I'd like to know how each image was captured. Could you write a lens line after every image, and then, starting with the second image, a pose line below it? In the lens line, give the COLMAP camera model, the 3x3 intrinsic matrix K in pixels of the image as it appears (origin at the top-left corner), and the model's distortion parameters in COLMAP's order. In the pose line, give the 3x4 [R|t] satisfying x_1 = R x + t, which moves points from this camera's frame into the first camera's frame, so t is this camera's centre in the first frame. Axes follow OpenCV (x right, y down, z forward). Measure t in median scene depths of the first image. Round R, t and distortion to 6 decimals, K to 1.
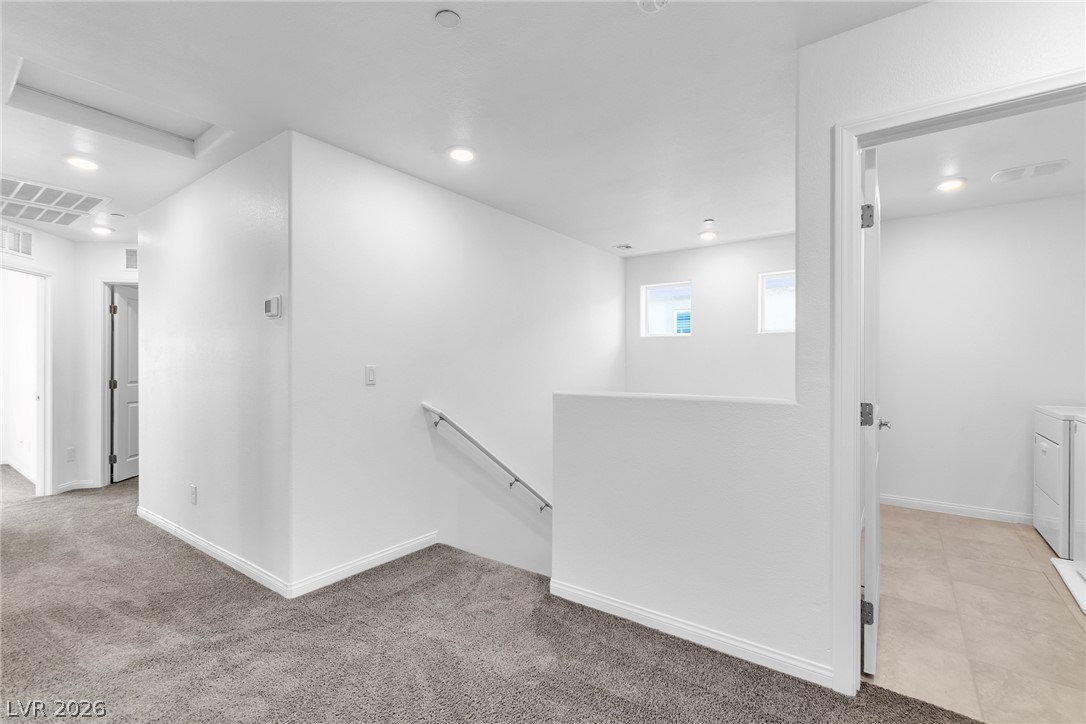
lens RADIAL K [[494.8, 0, 543.0], [0, 494.8, 362.0], [0, 0, 1]] dist [0.001197, -0.000908]
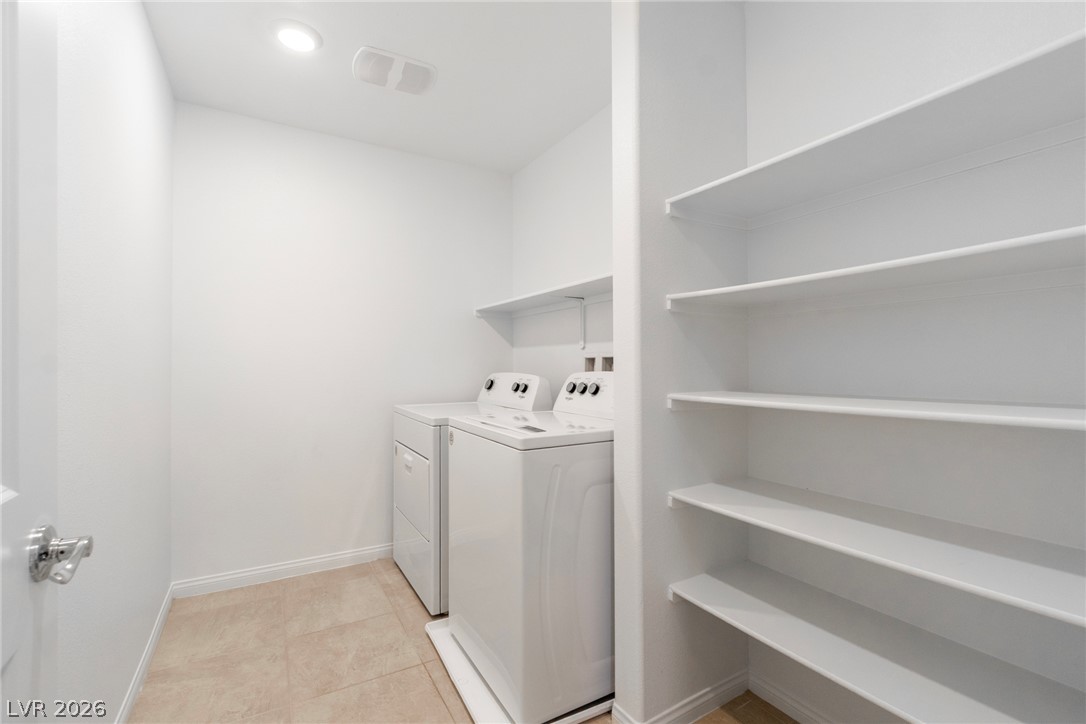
lens RADIAL K [[469.7, 0, 543.0], [0, 469.7, 362.0], [0, 0, 1]] dist [0.001805, 0.000108]
pose [[0.399355, -0.003460, 0.916790, 0.456428], [0.004635, 0.999988, 0.001755, 0.021702], [-0.916785, 0.003549, 0.399366, 0.546077]]
